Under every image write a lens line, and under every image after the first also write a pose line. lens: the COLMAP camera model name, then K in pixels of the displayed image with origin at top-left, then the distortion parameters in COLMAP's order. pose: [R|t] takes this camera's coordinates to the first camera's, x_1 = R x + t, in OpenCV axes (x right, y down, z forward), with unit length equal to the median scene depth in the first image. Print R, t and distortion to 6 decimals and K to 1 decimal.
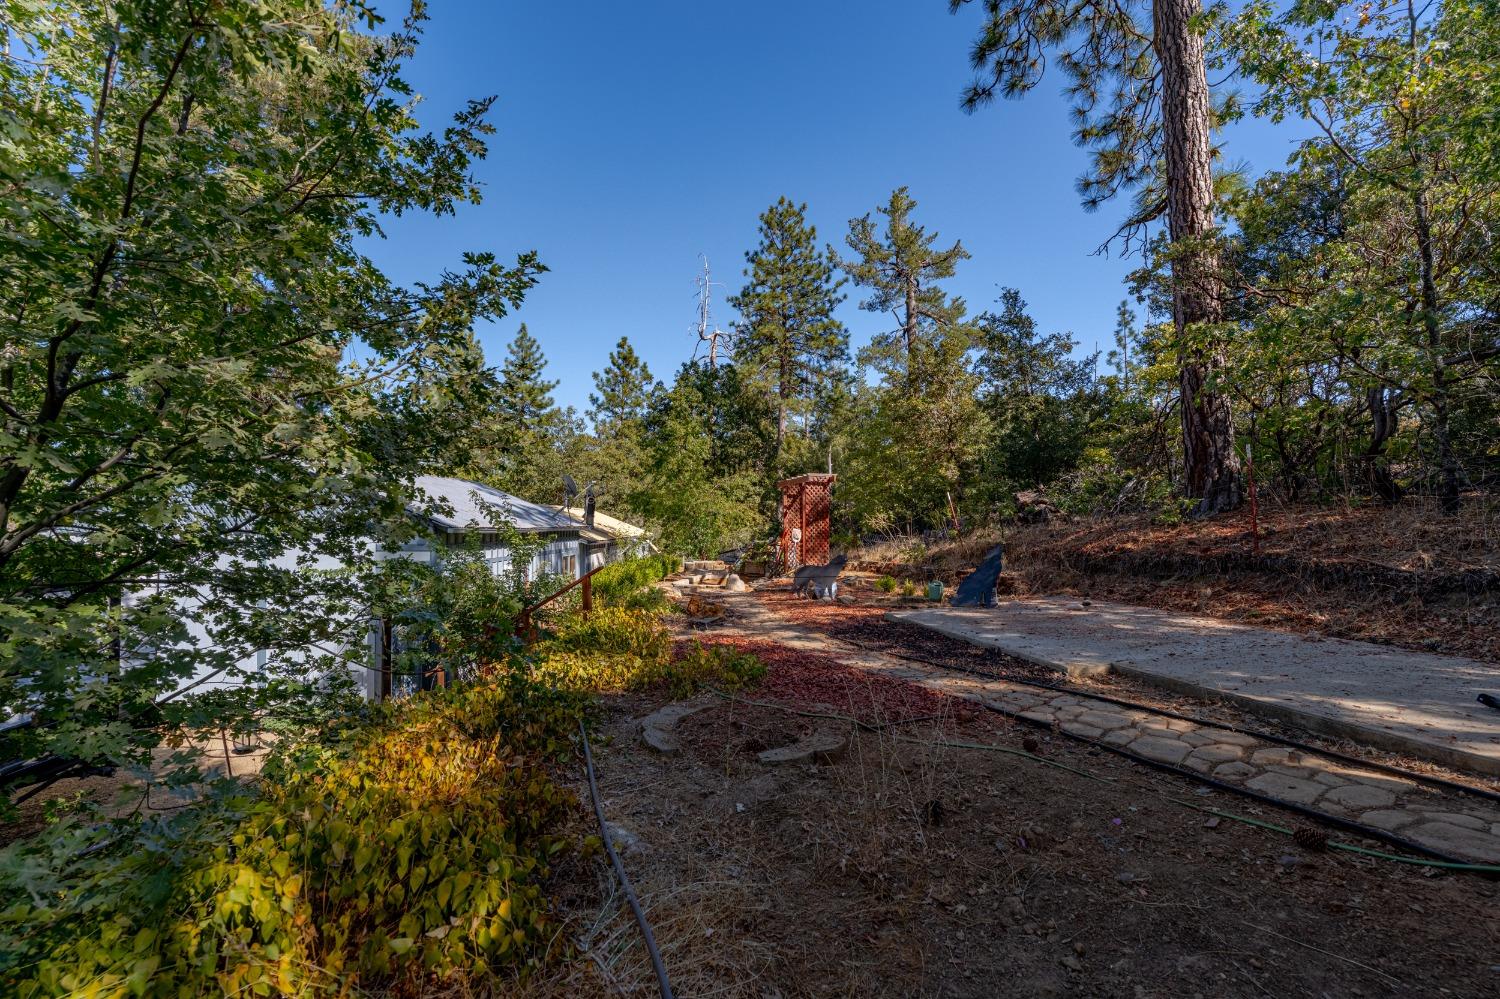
lens RADIAL K [[641.3, 0, 750.0], [0, 641.3, 499.5], [0, 0, 1]] dist [-0.001022, -0.000217]
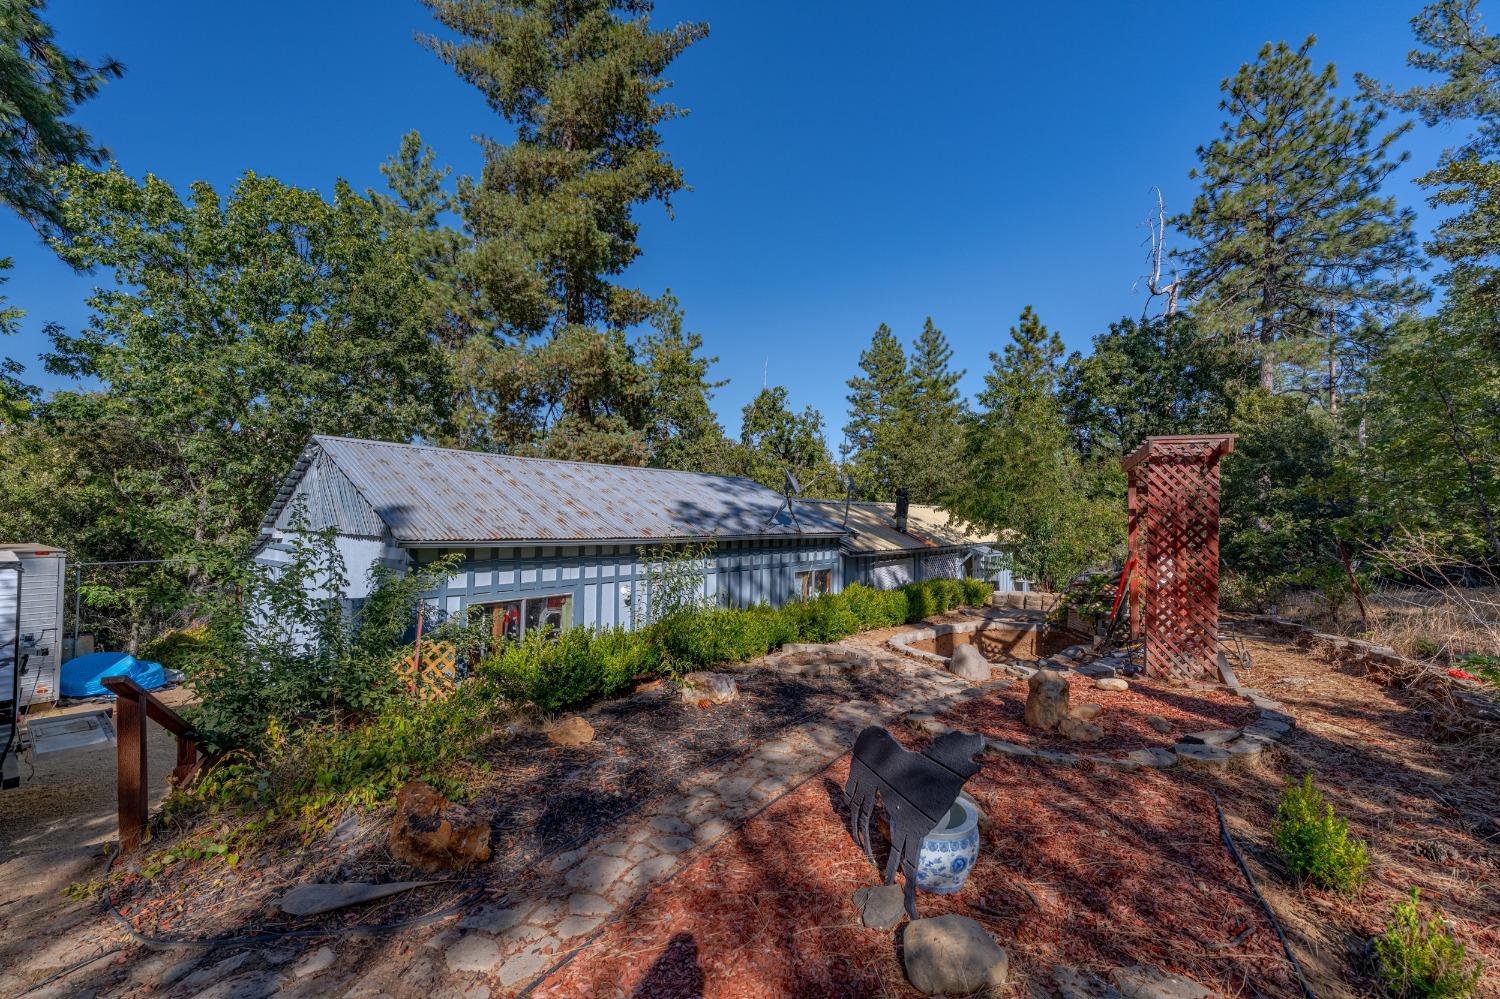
lens RADIAL K [[593.3, 0, 755.0], [0, 593.3, 495.9], [0, 0, 1]] dist [-0.002604, 0.002689]
pose [[0.756073, -0.004800, -0.654469, 0.055204], [0.005030, 0.999986, -0.001523, -0.000042], [0.654467, -0.002141, 0.756087, 0.192428]]
